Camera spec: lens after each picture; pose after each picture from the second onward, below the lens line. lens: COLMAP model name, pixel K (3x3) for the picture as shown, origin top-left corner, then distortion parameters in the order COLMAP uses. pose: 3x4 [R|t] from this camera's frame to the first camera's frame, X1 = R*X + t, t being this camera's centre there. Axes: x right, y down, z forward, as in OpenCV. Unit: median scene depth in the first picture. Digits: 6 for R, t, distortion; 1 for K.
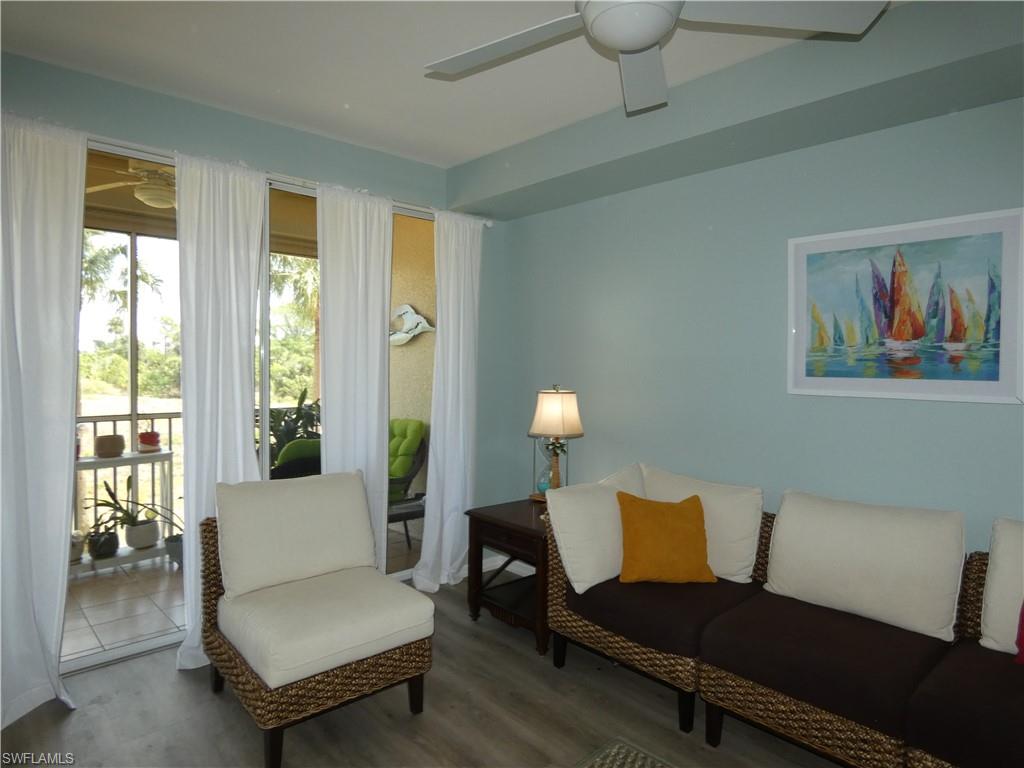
lens RADIAL K [[620.8, 0, 514.0], [0, 620.8, 386.1], [0, 0, 1]] dist [0.023290, -0.020857]
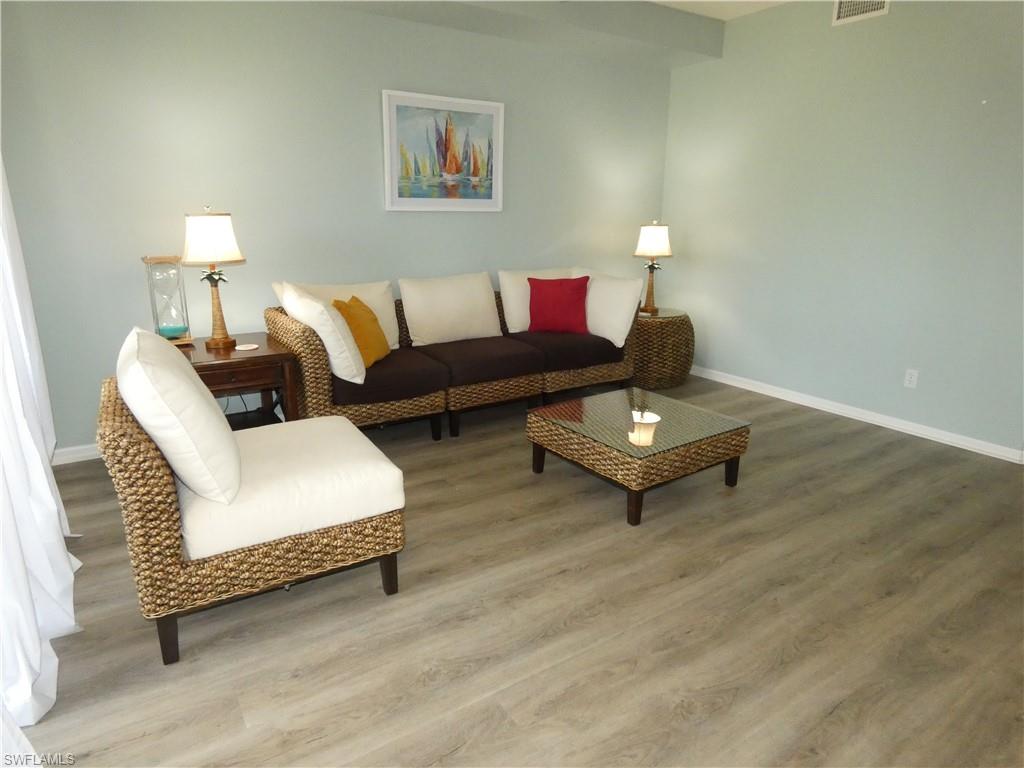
lens RADIAL K [[620.8, 0, 508.4], [0, 620.8, 382.4], [0, 0, 1]] dist [0.023290, -0.020857]
pose [[0.181725, -0.273656, 0.944504, -0.962311], [0.030427, 0.961602, 0.272756, 0.011197], [-0.982879, -0.020829, 0.183074, 0.495386]]
